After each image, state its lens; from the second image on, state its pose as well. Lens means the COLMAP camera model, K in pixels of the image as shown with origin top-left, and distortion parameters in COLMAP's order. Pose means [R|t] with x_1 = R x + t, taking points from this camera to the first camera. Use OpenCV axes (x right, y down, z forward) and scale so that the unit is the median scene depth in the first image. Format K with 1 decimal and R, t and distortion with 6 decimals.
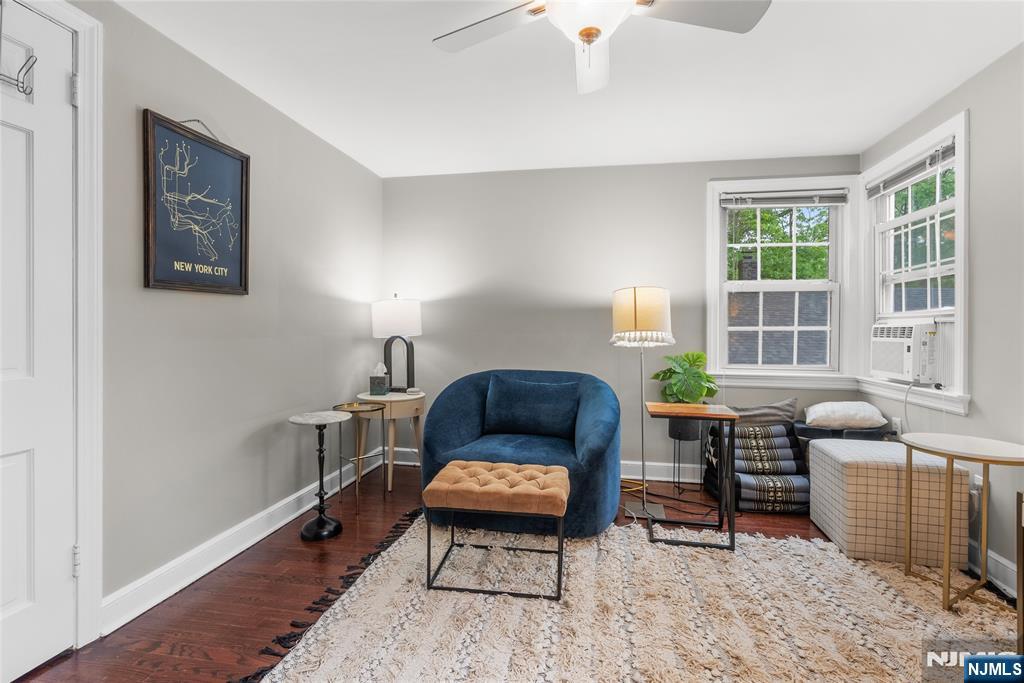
lens RADIAL K [[475.8, 0, 515.7], [0, 475.8, 340.5], [0, 0, 1]] dist [-0.000493, 0.000628]
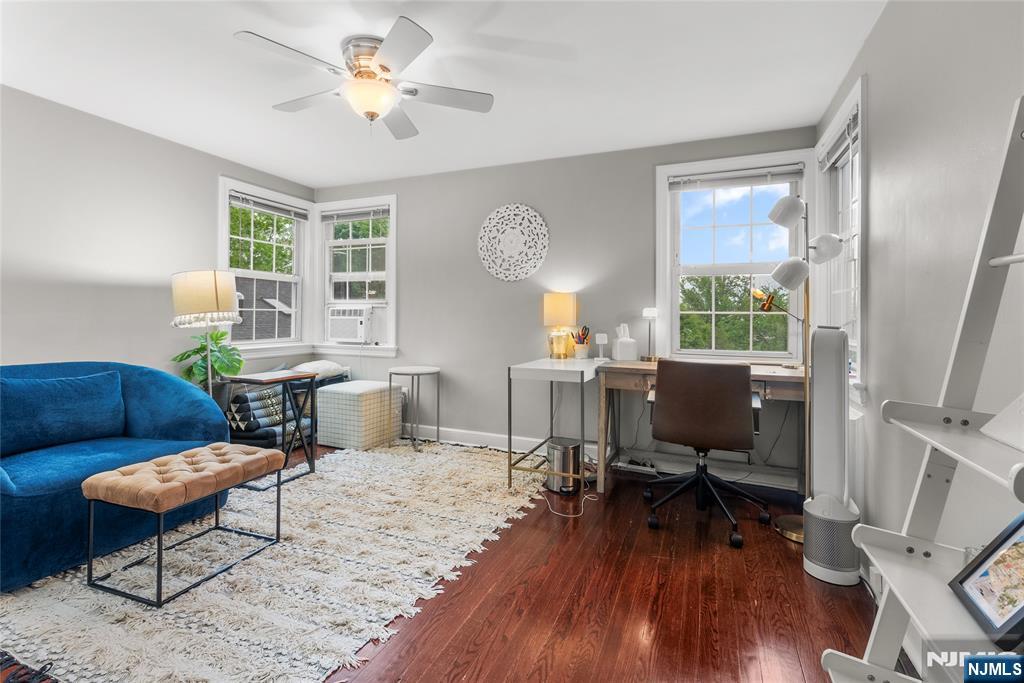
lens RADIAL K [[475.8, 0, 515.7], [0, 475.8, 340.5], [0, 0, 1]] dist [-0.000493, 0.000628]
pose [[0.197826, -0.056933, 0.978582, -0.694420], [0.018381, 0.998352, 0.054367, -0.001232], [-0.980065, 0.007232, 0.198547, 0.144015]]
